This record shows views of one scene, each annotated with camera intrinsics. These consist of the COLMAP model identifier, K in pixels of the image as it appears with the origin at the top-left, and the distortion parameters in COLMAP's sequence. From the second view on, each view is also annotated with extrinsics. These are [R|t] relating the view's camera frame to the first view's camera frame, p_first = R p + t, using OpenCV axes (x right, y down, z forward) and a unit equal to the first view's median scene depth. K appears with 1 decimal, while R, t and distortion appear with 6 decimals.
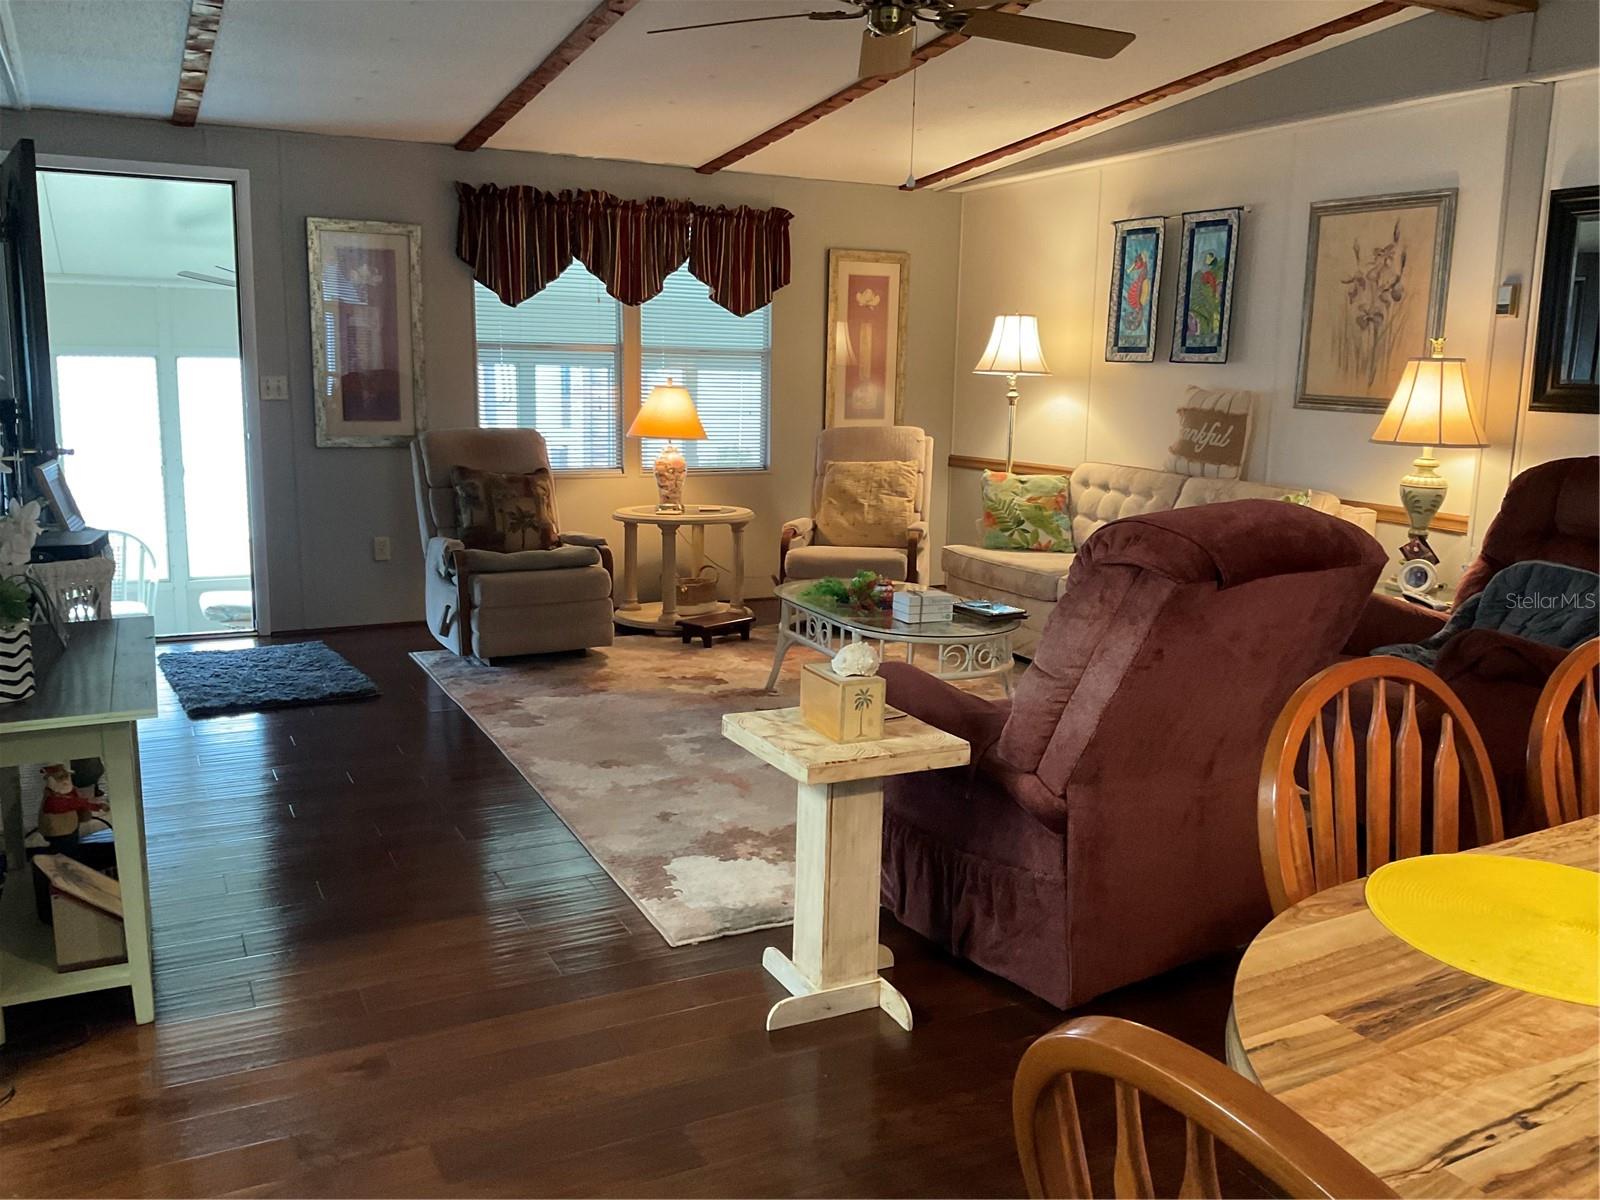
lens RADIAL K [[1304.6, 0, 801.4], [0, 1304.6, 603.7], [0, 0, 1]] dist [0.124433, -0.260397]
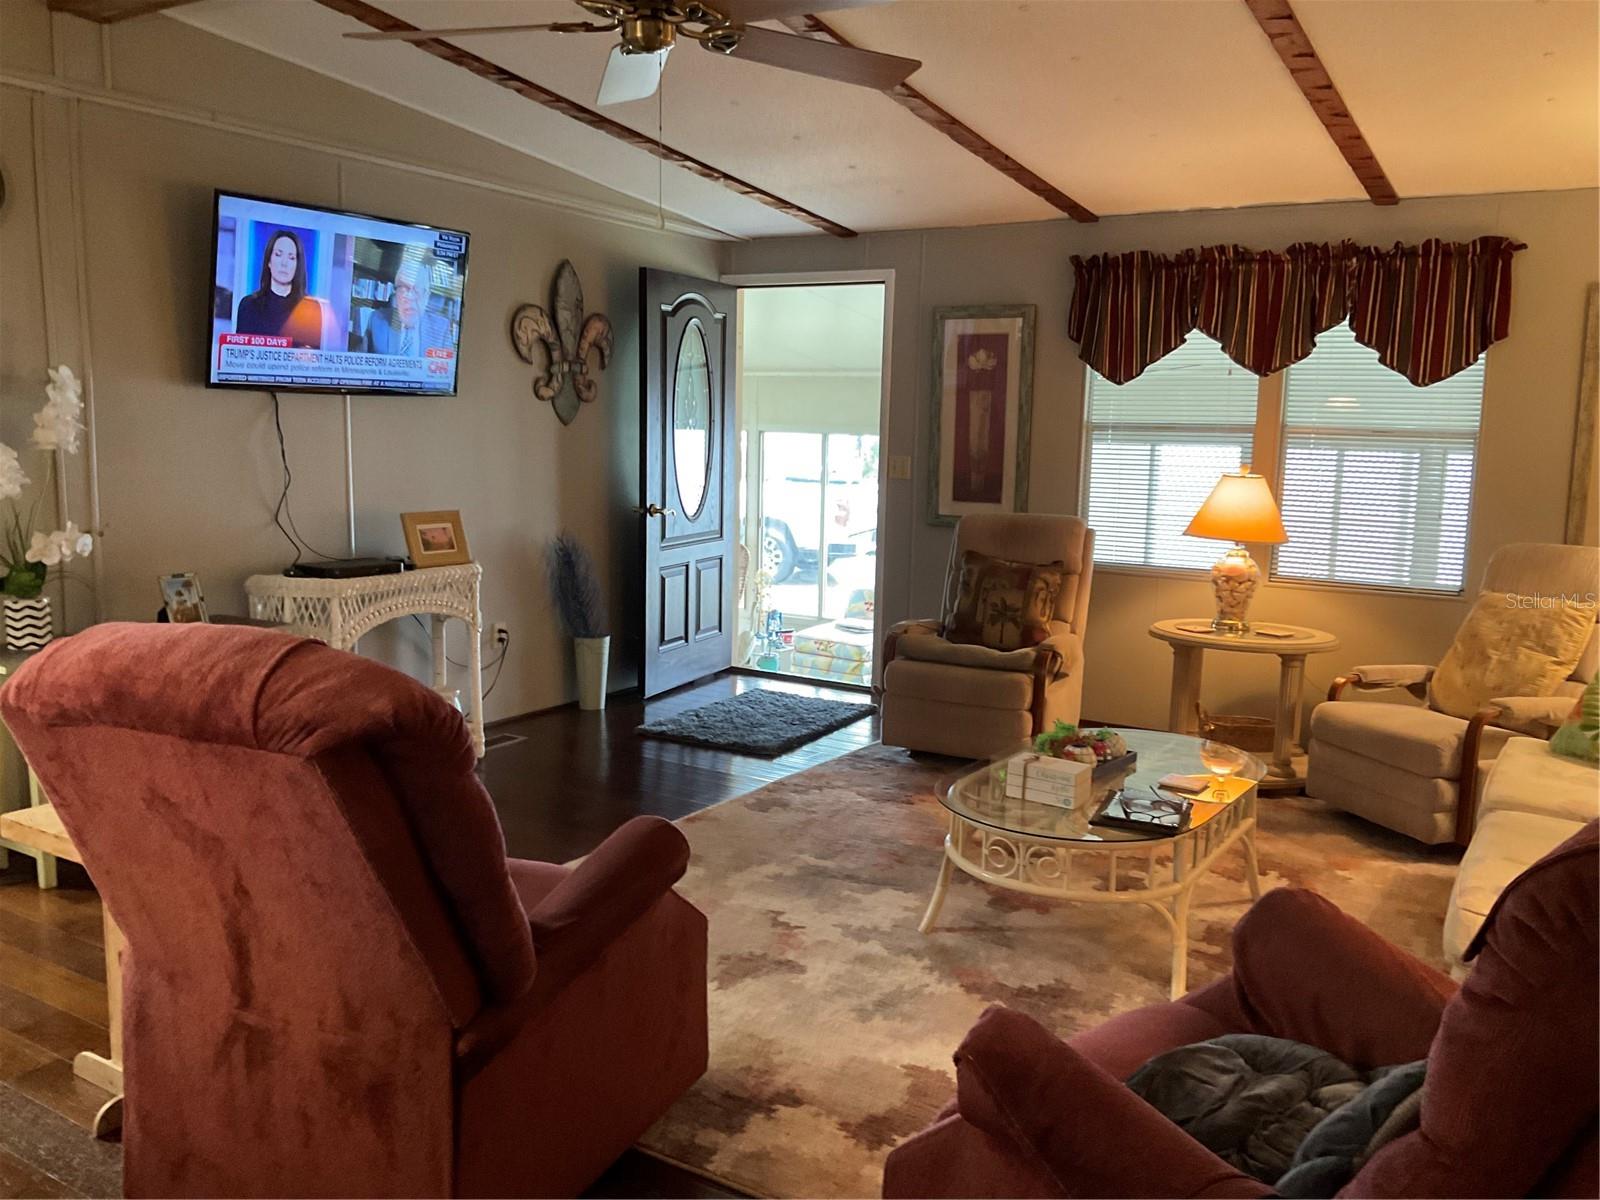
lens RADIAL K [[1304.6, 0, 801.4], [0, 1304.6, 603.7], [0, 0, 1]] dist [0.124433, -0.260397]
pose [[0.524593, 0.112369, -0.843905, 0.505808], [-0.166149, 0.985704, 0.027968, -0.074694], [0.834983, 0.125543, 0.535764, 0.397784]]
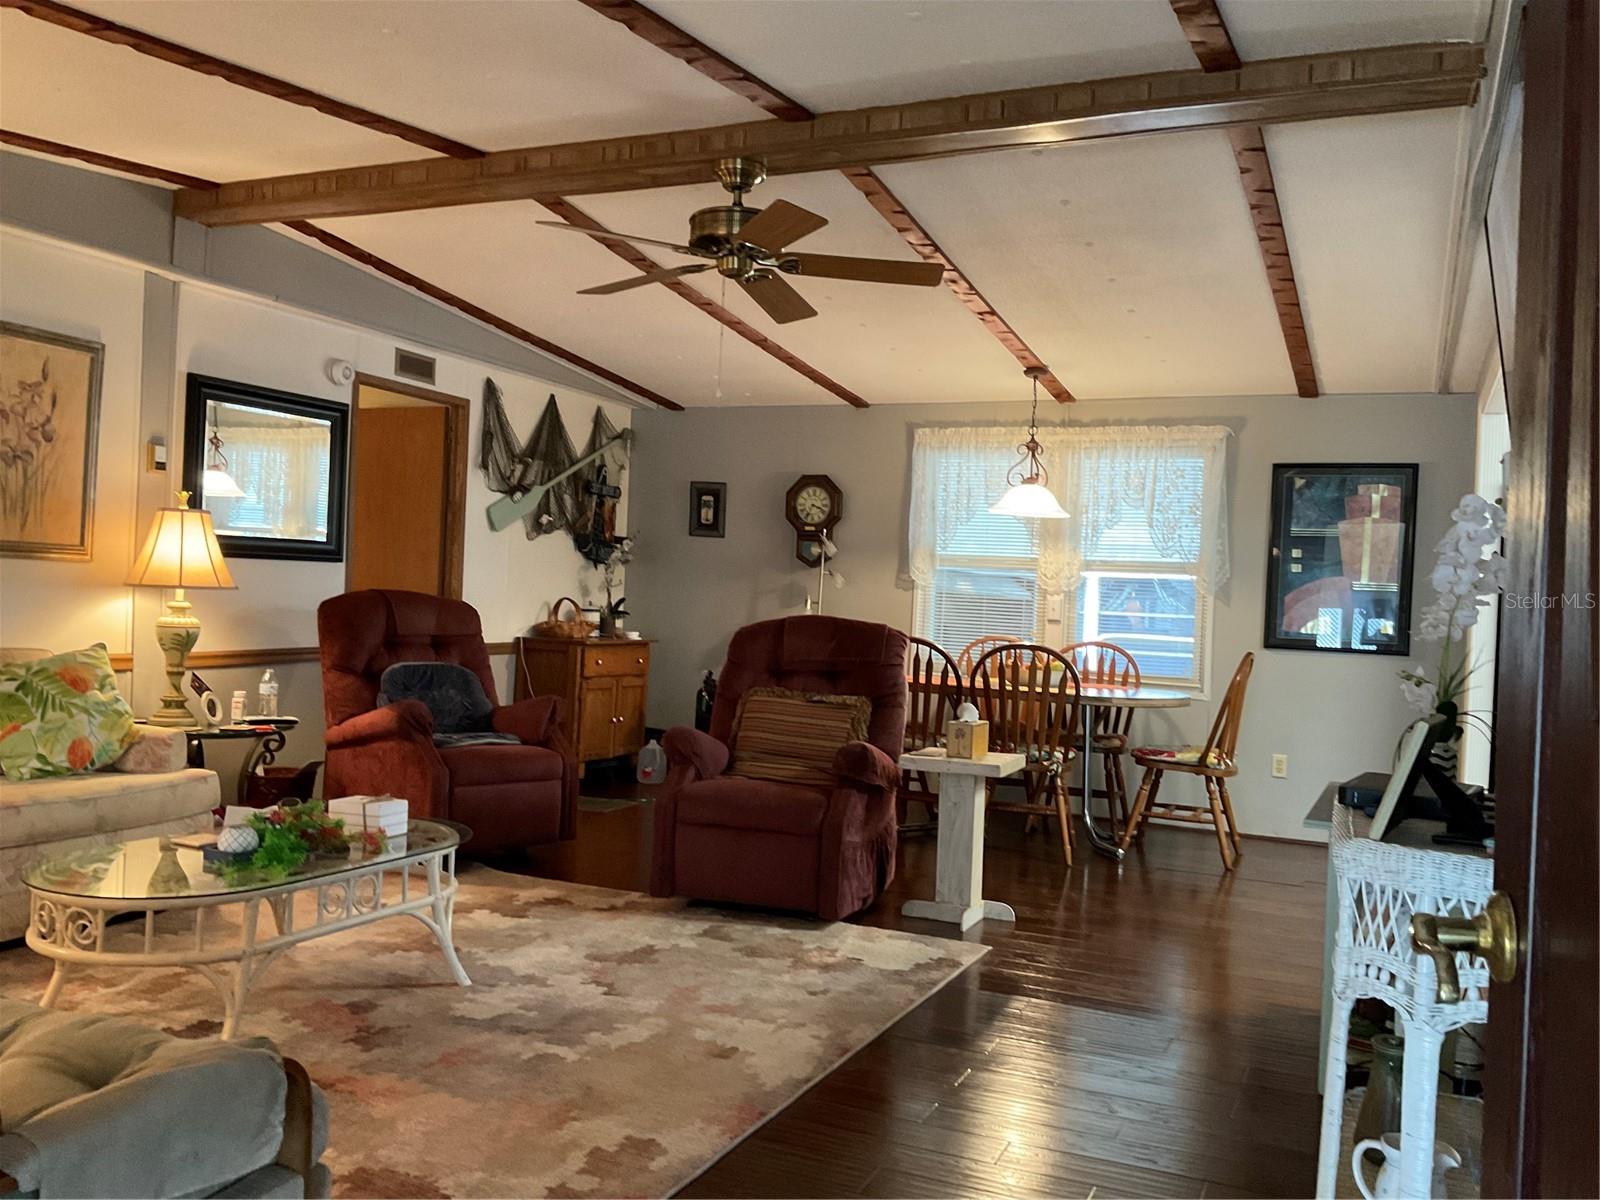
lens RADIAL K [[1350.4, 0, 806.2], [0, 1350.4, 589.0], [0, 0, 1]] dist [0.131338, -0.259879]
pose [[-0.628771, -0.047394, 0.776145, -0.579268], [0.087496, 0.987490, 0.131182, -0.179460], [-0.772652, 0.150394, -0.616758, 1.049041]]
